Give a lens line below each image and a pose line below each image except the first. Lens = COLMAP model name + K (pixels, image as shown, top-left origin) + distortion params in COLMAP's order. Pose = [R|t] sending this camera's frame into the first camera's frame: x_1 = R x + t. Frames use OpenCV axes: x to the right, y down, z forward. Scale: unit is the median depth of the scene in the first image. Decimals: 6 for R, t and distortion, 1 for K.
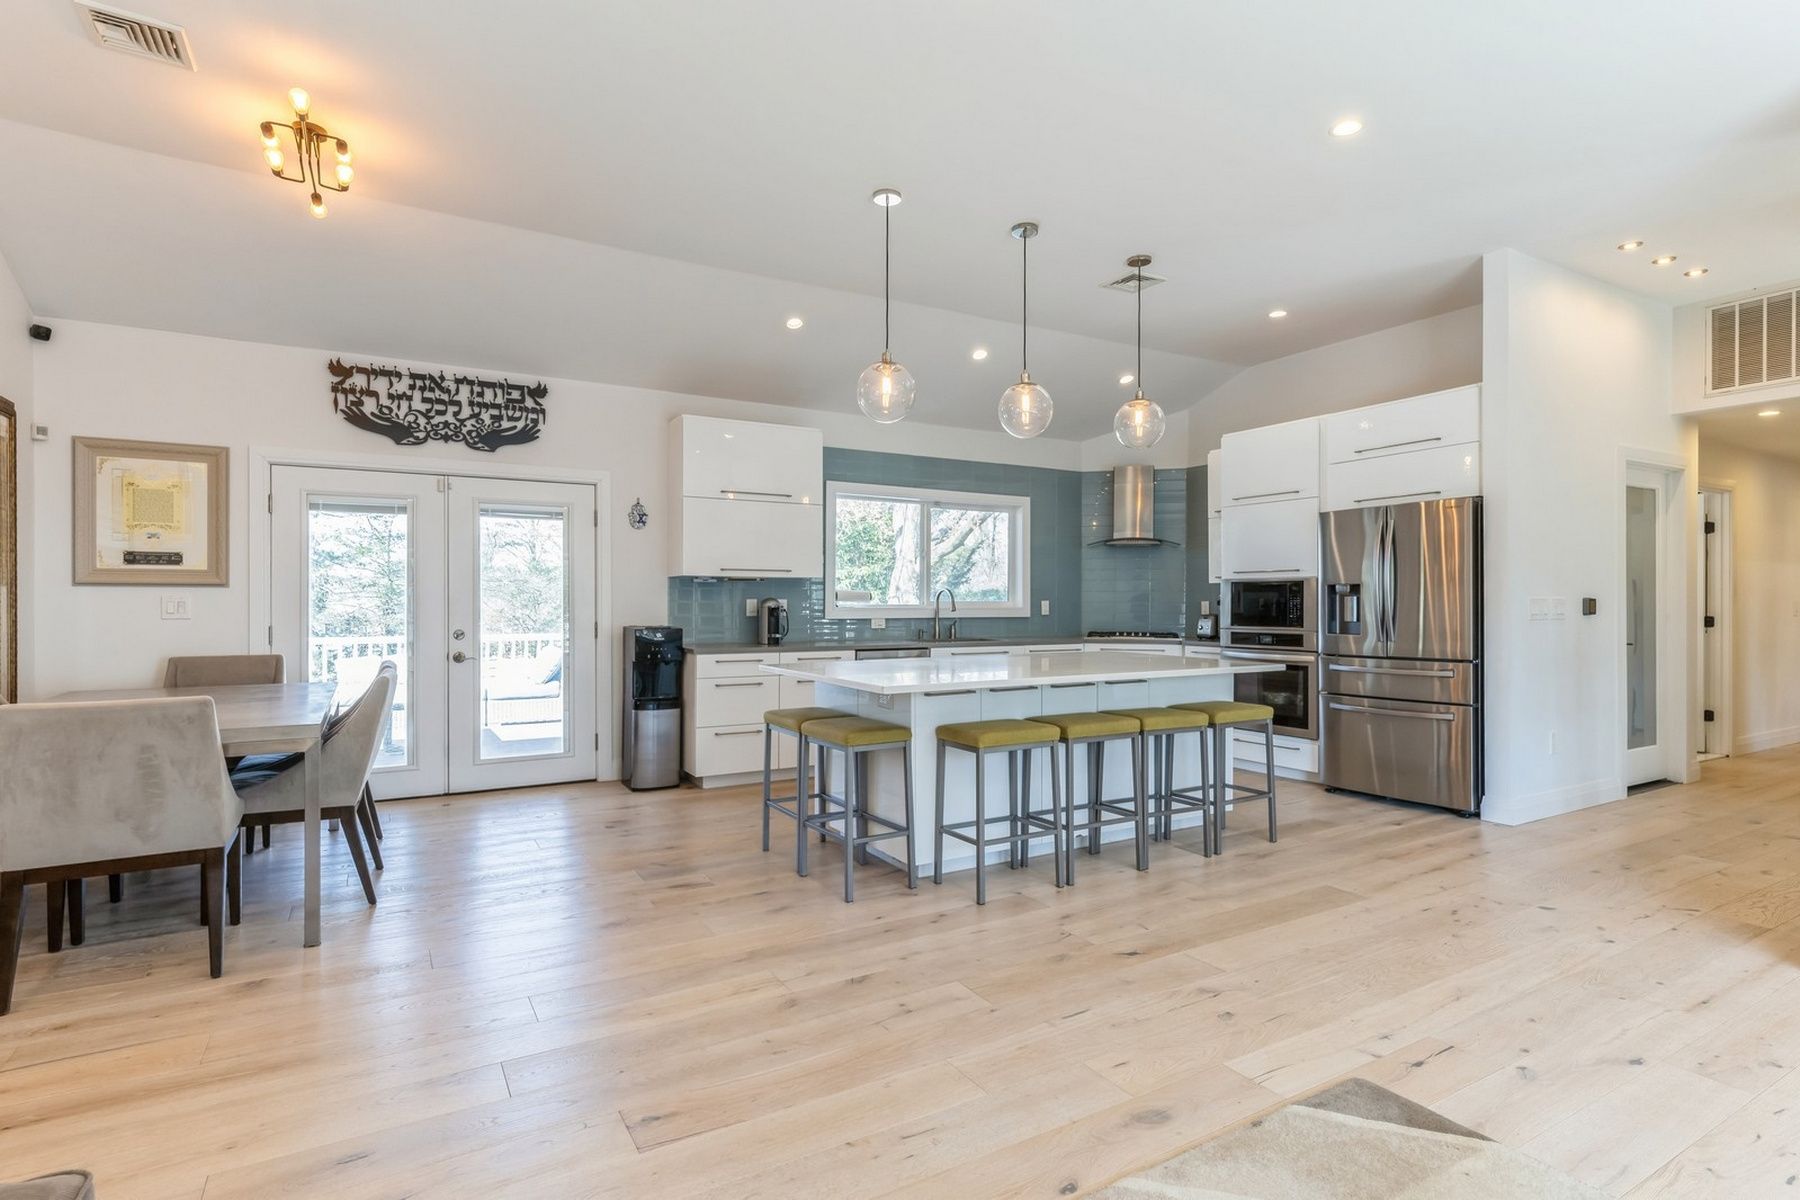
lens RADIAL K [[891.1, 0, 890.6], [0, 891.1, 602.1], [0, 0, 1]] dist [0.001154, -0.000499]
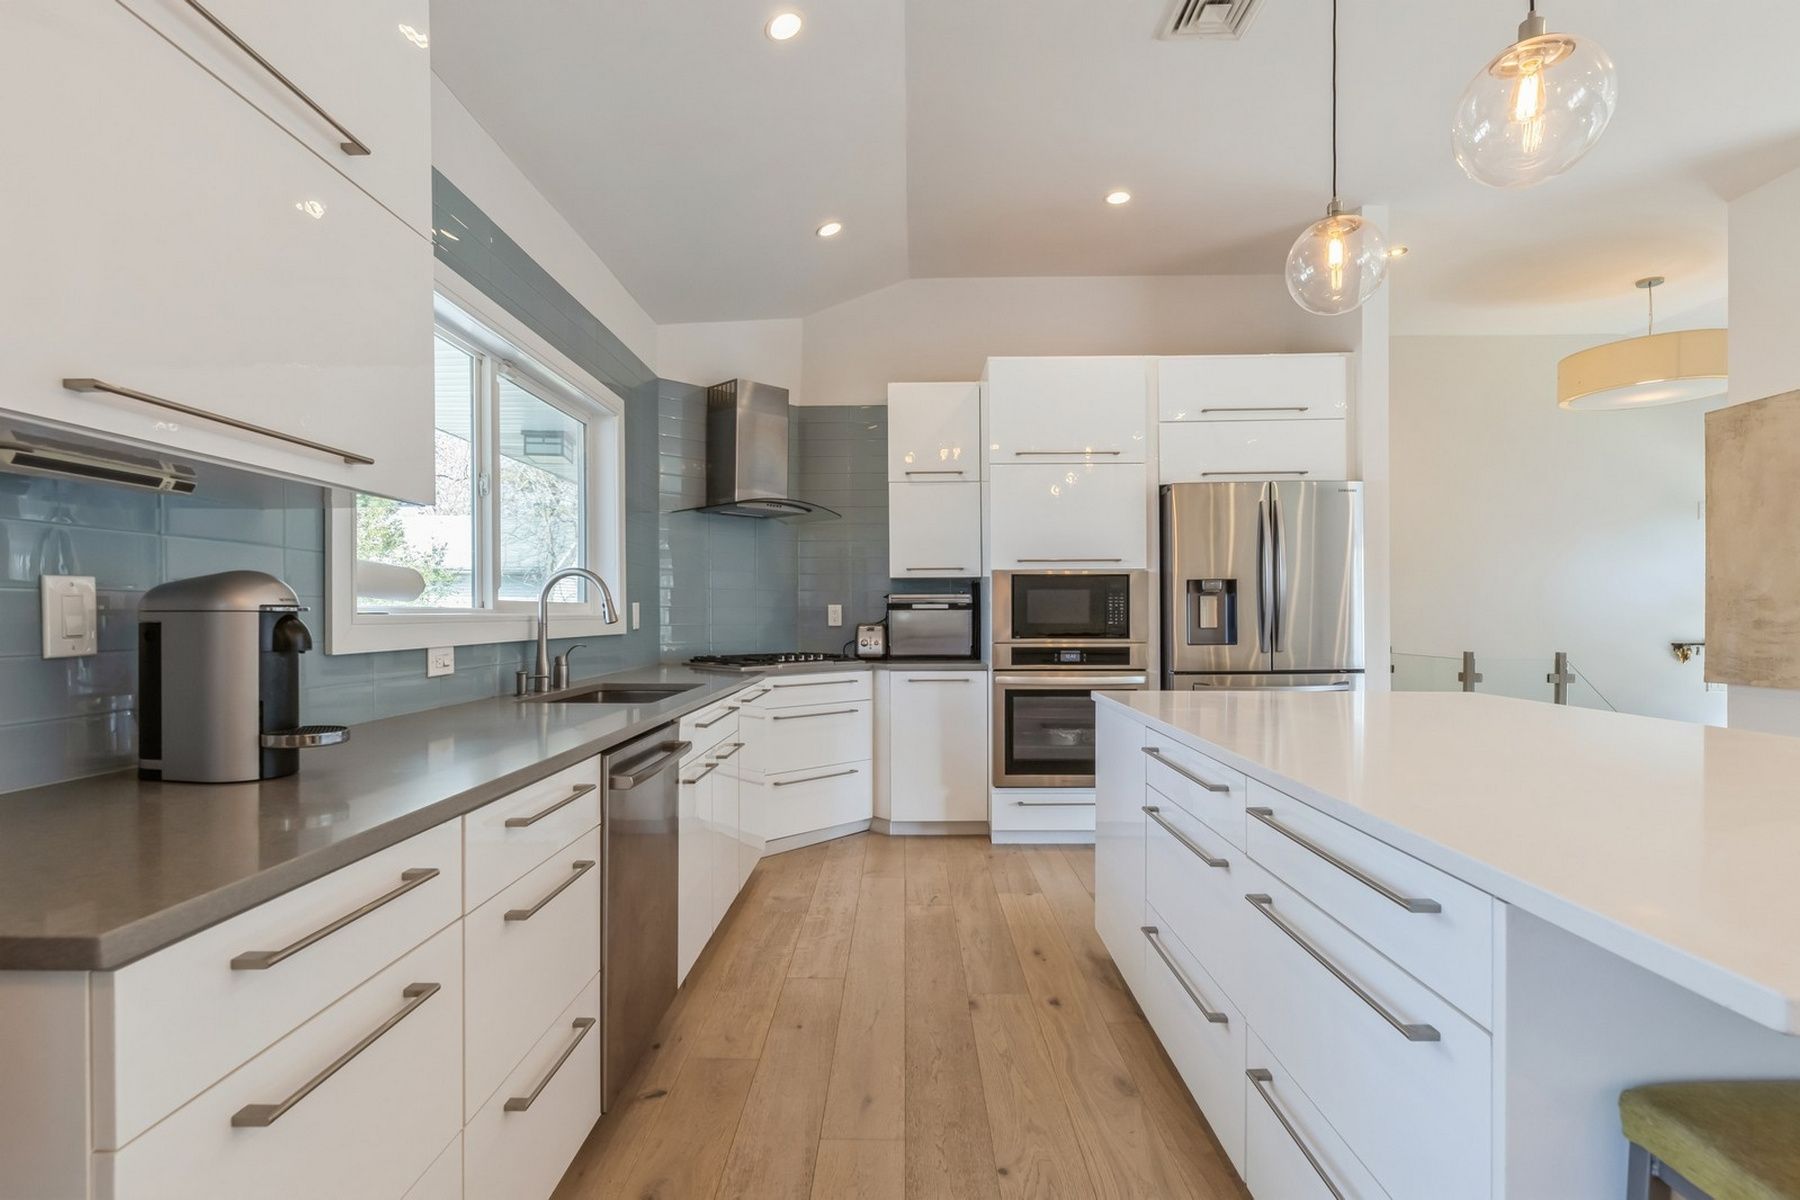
lens RADIAL K [[867.1, 0, 895.8], [0, 867.1, 634.6], [0, 0, 1]] dist [0.000674, 0.000046]
pose [[0.512183, -0.023281, 0.858561, -0.279973], [0.004882, 0.999695, 0.024196, 0.007898], [-0.858863, -0.008201, 0.512141, 0.880716]]
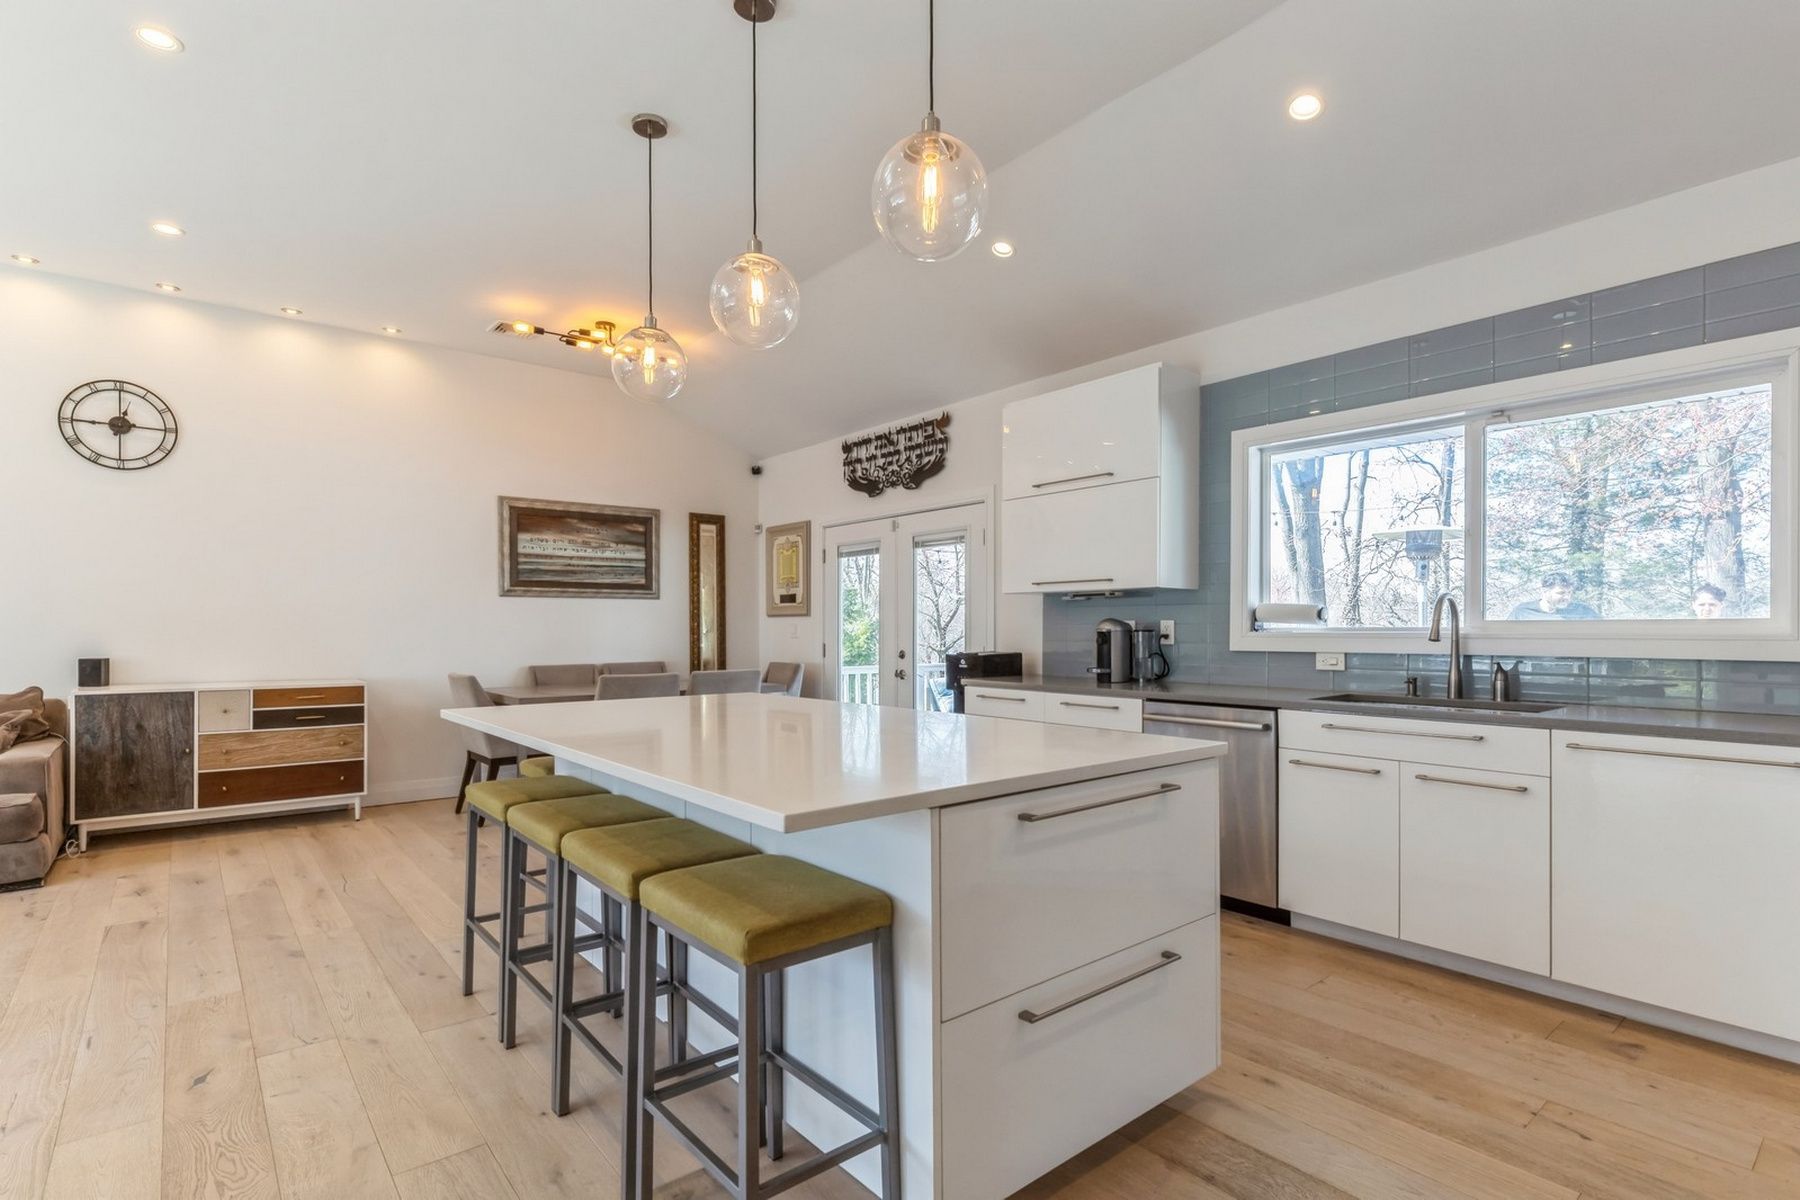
lens RADIAL K [[867.1, 0, 895.8], [0, 867.1, 634.6], [0, 0, 1]] dist [0.000674, 0.000046]
pose [[0.162258, 0.004786, -0.986737, 0.627671], [0.000421, 0.999988, 0.004920, 0.005647], [0.986748, -0.001214, 0.162254, 0.839101]]
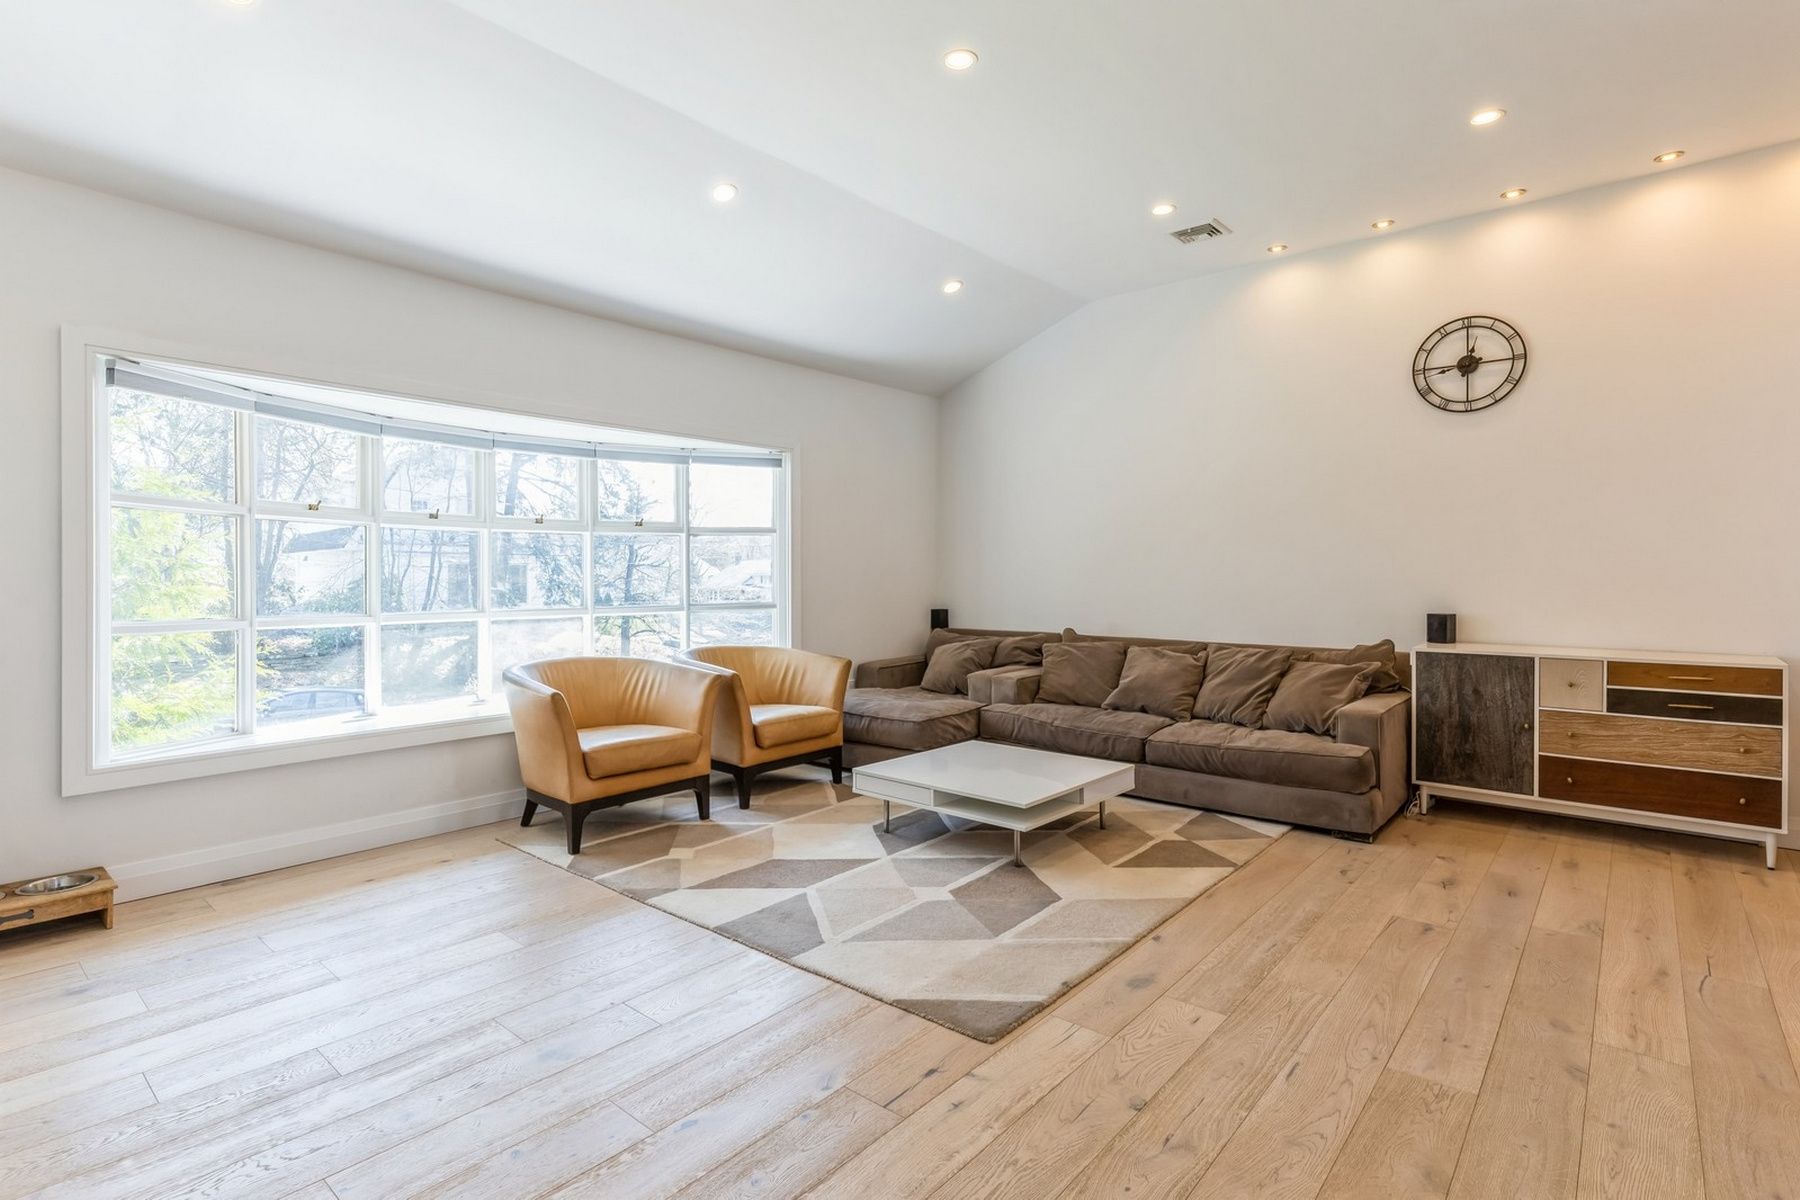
lens RADIAL K [[870.3, 0, 886.0], [0, 870.3, 579.4], [0, 0, 1]] dist [0.001020, -0.000326]
pose [[-0.946618, -0.000755, -0.322357, 0.405978], [-0.000452, 0.999999, -0.001016, 0.001398], [0.322357, -0.000816, -0.946618, 0.805912]]
